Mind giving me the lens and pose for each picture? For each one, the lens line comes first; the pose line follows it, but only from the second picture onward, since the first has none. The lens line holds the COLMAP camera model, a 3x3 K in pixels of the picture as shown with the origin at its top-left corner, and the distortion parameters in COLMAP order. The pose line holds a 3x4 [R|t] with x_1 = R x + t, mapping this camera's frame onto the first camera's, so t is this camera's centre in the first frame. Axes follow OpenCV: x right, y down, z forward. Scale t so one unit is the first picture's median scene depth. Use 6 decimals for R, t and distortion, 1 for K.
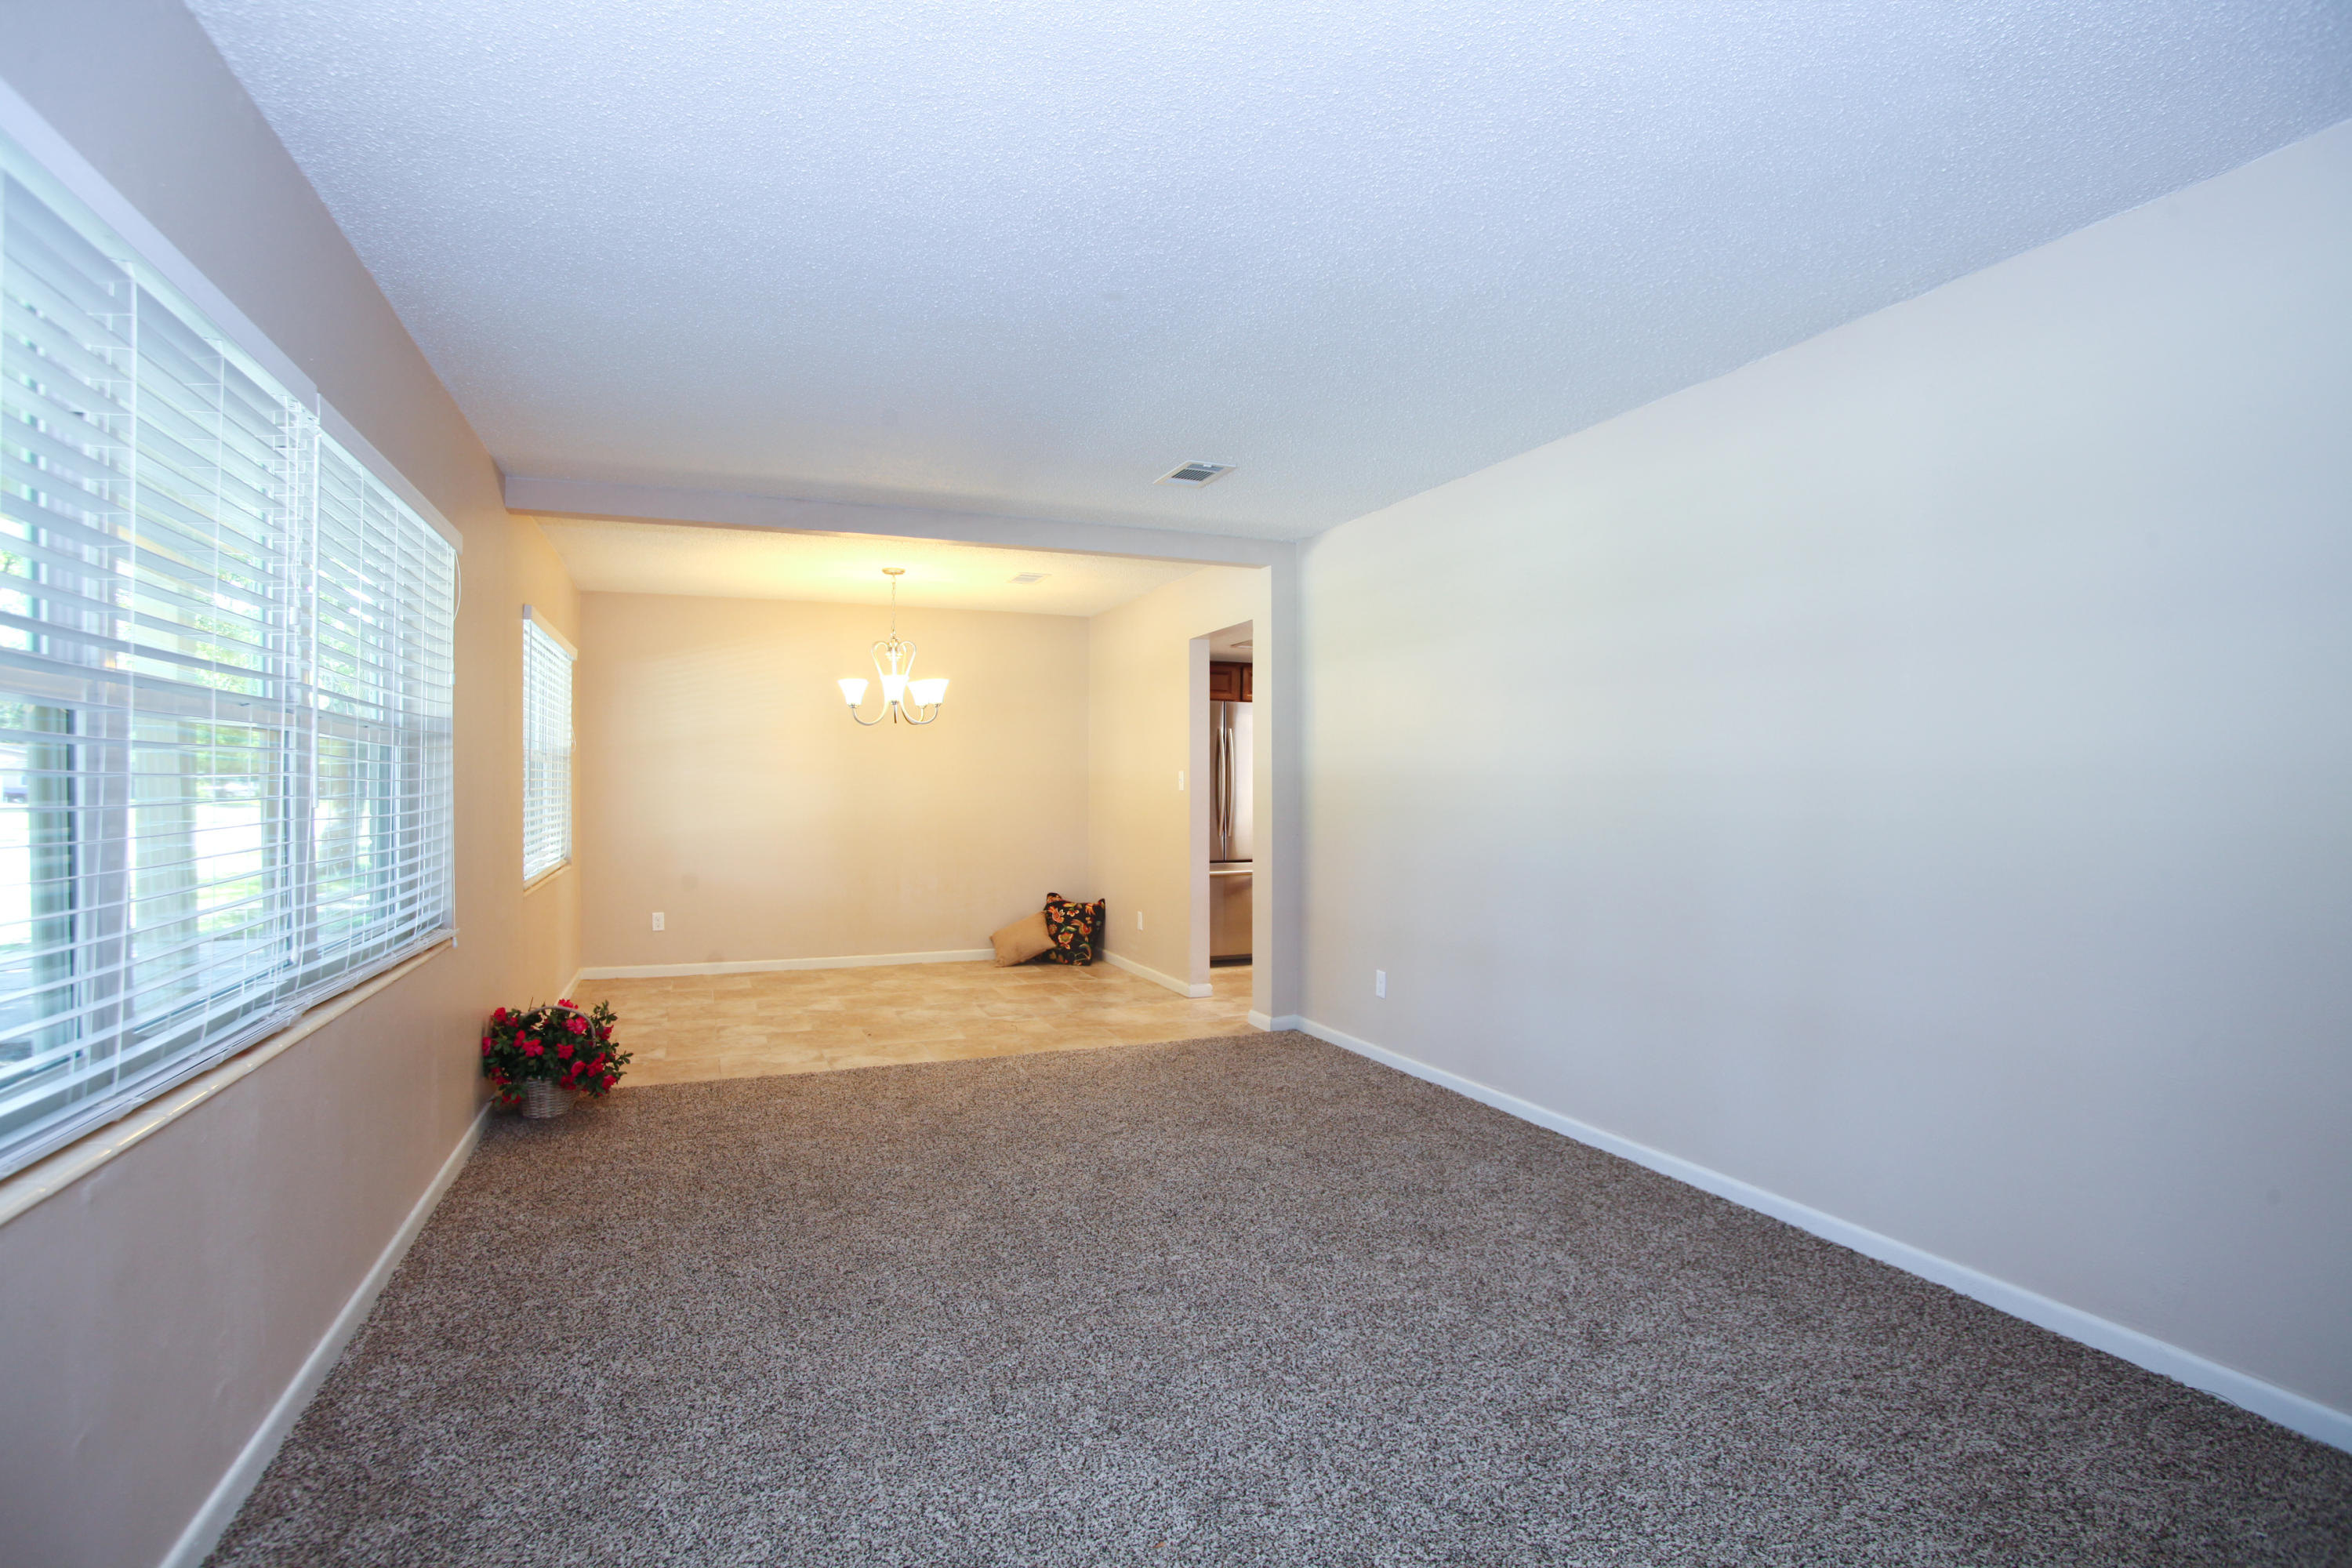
lens RADIAL K [[1151.3, 0, 1150.1], [0, 1151.3, 782.2], [0, 0, 1]] dist [-0.080313, 0.034021]
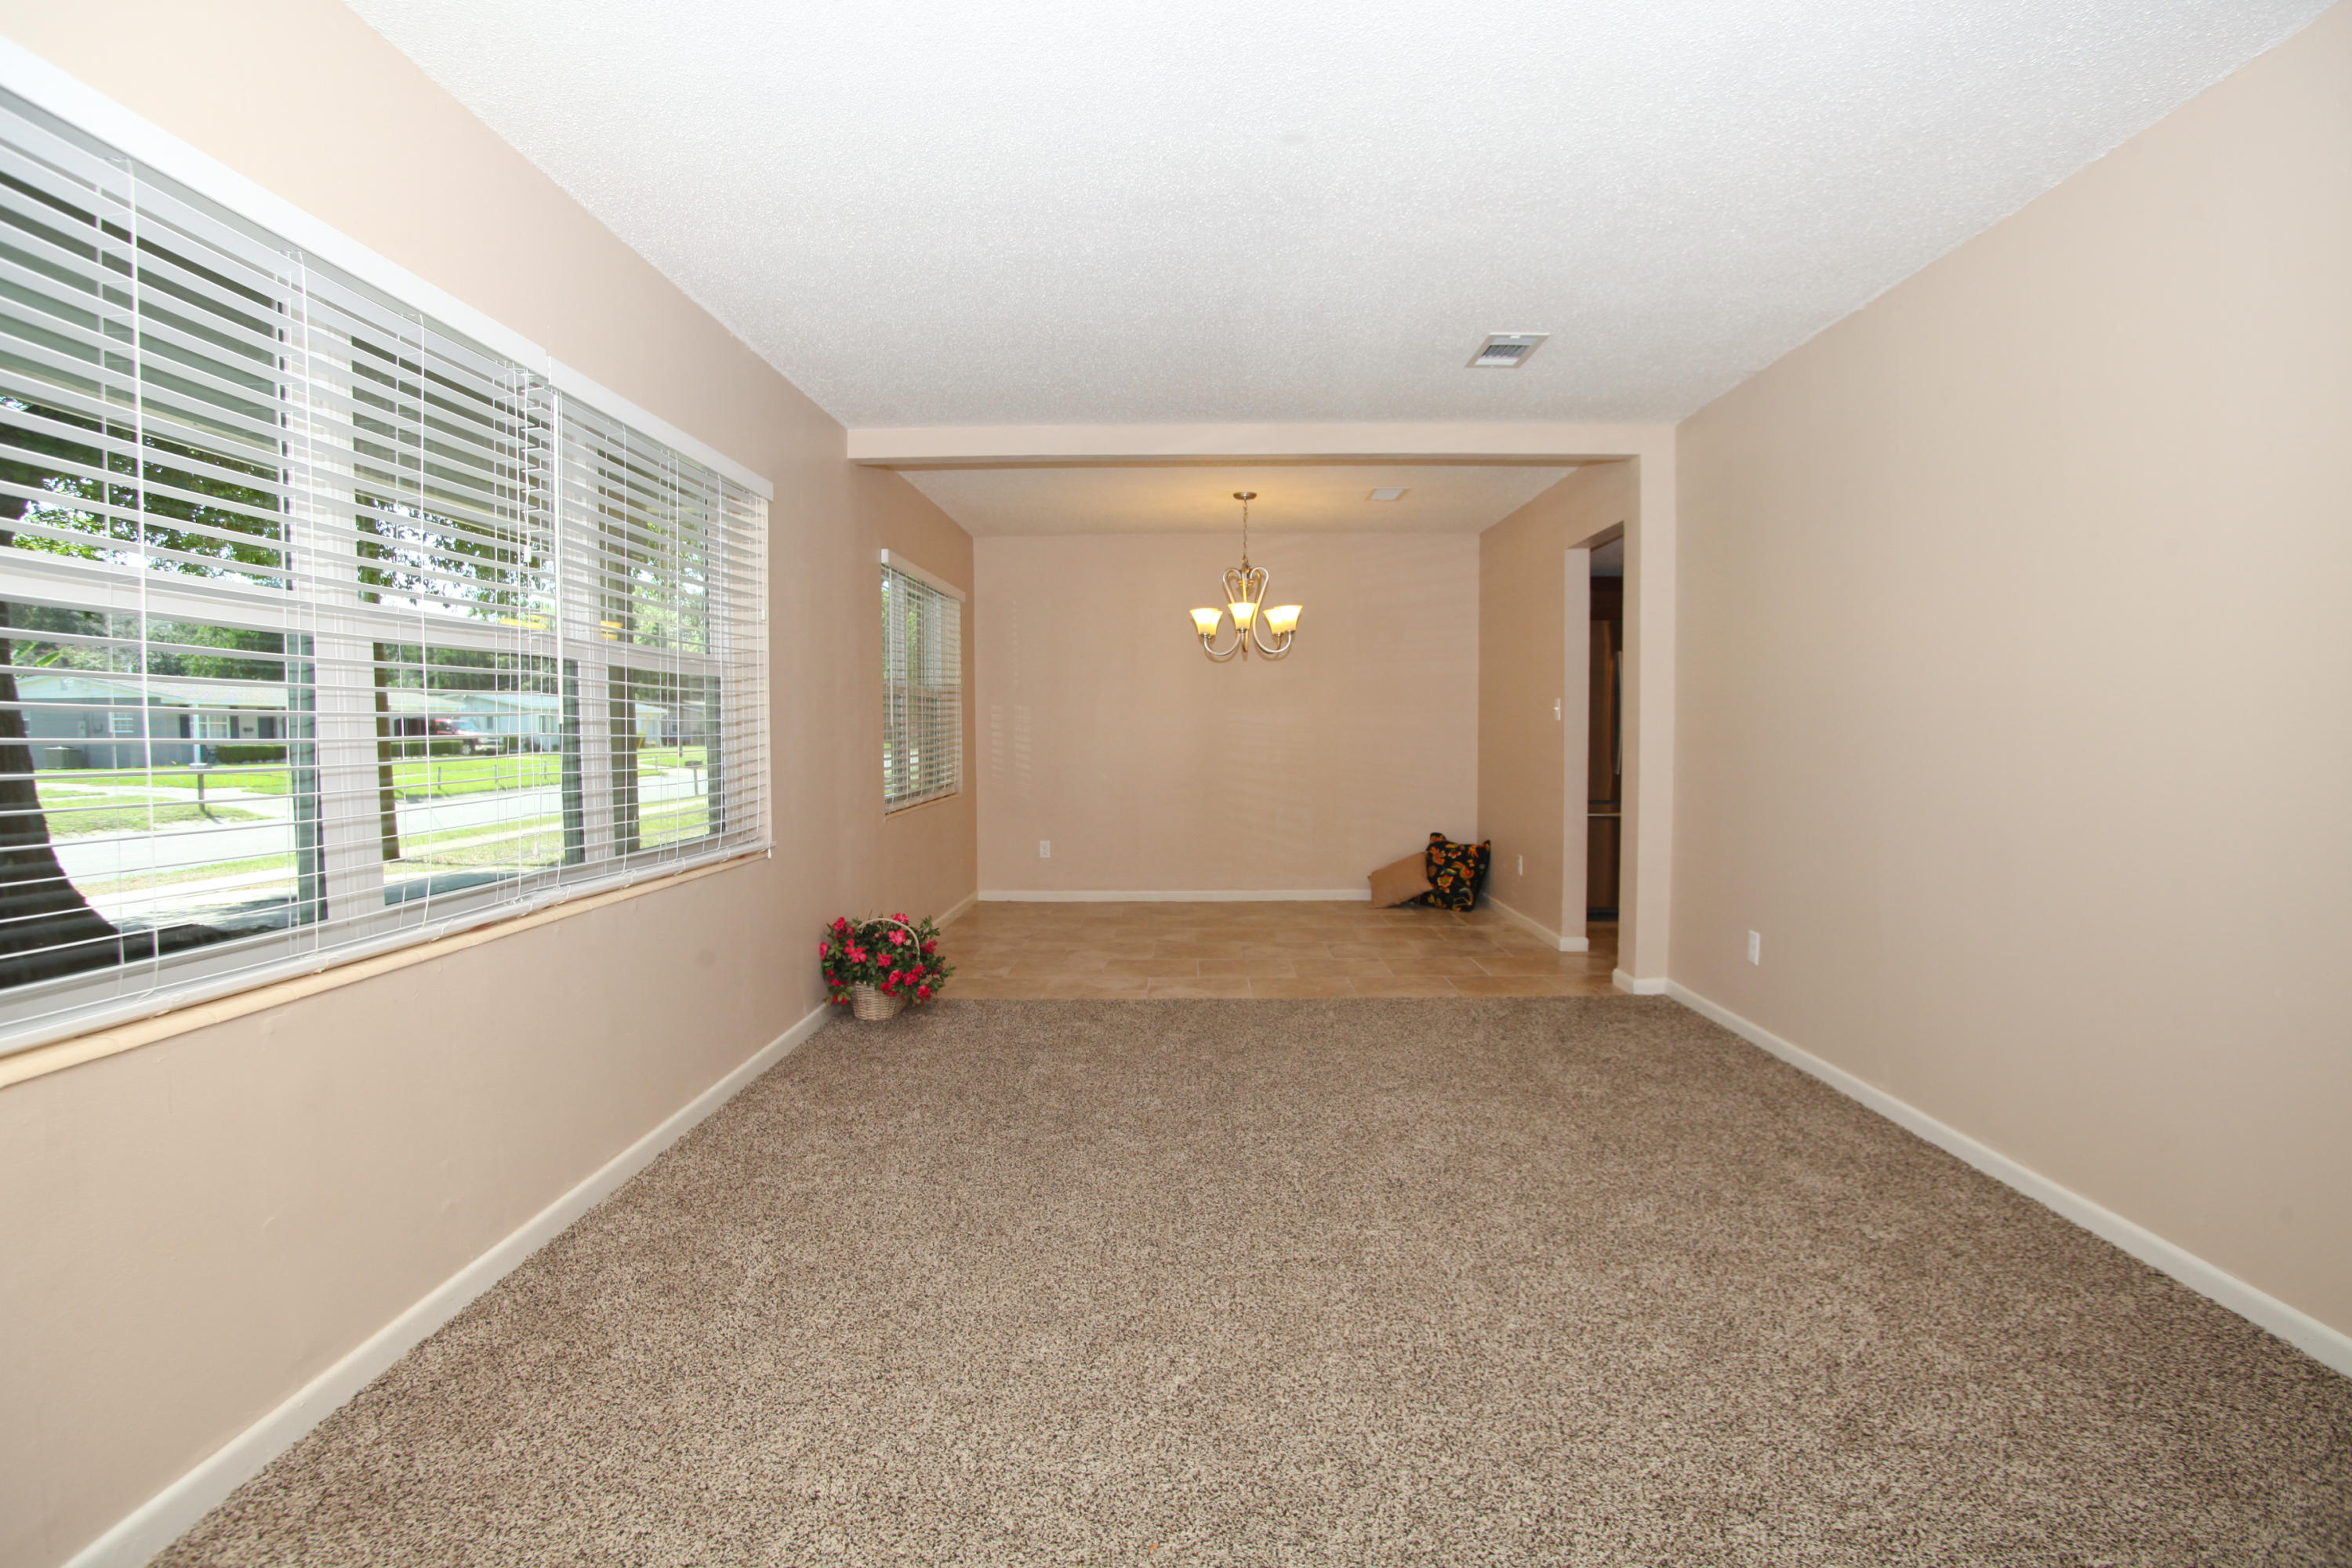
lens RADIAL K [[1164.7, 0, 1135.6], [0, 1164.7, 785.4], [0, 0, 1]] dist [-0.082981, 0.032017]
pose [[0.916320, 0.013500, -0.400219, 0.173958], [0.007490, 0.998679, 0.050837, 0.020848], [0.400376, -0.049580, 0.915009, 0.107920]]
